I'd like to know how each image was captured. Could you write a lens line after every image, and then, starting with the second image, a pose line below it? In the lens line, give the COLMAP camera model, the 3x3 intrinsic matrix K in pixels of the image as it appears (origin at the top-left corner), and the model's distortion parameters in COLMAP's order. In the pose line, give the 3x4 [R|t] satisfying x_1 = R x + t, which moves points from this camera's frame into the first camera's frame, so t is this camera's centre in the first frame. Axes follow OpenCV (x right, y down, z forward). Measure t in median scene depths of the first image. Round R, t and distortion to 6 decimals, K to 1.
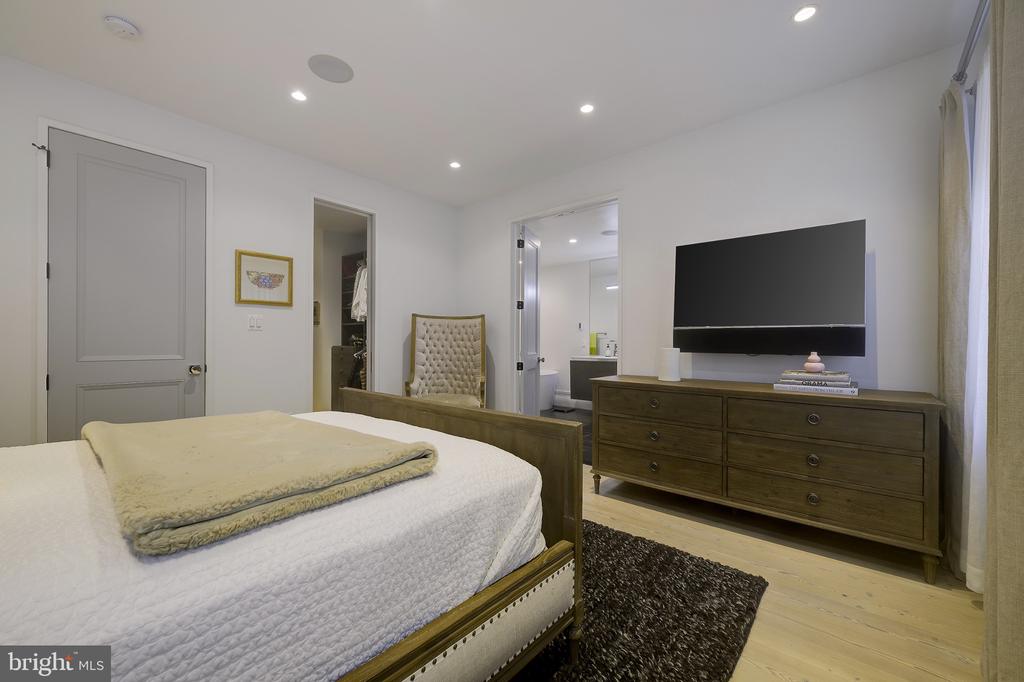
lens RADIAL K [[404.1, 0, 516.0], [0, 404.1, 342.1], [0, 0, 1]] dist [-0.000686, 0.000016]
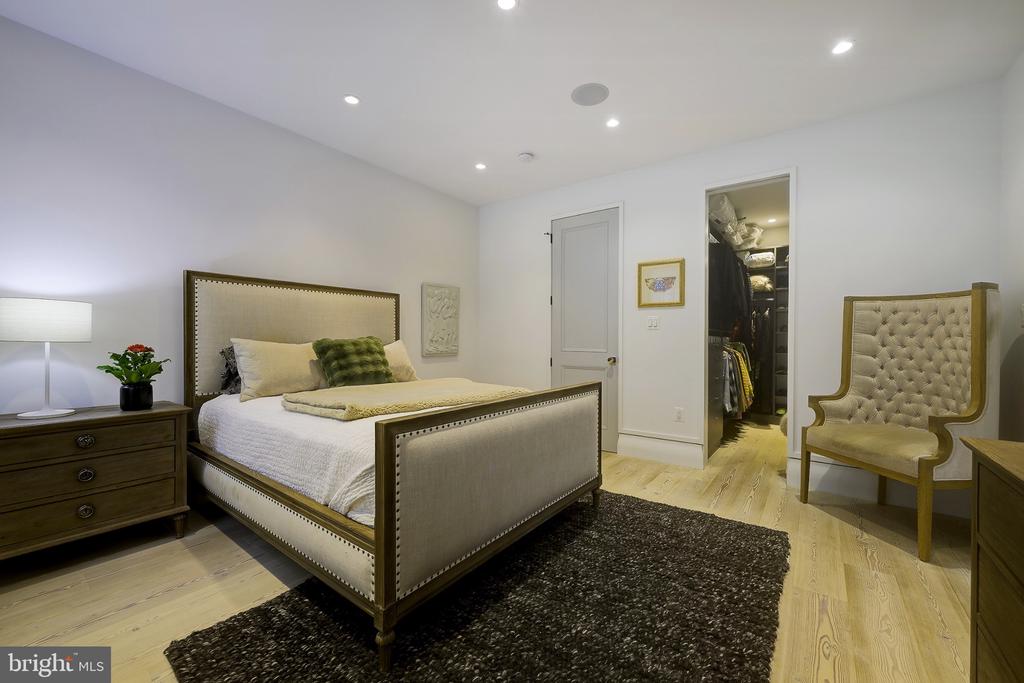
lens RADIAL K [[404.1, 0, 516.0], [0, 404.1, 342.6], [0, 0, 1]] dist [-0.000686, 0.000016]
pose [[0.085908, 0.001849, -0.996301, 0.463871], [-0.002795, 0.999995, 0.001615, 0.007430], [0.996299, 0.002646, 0.085913, 0.508190]]
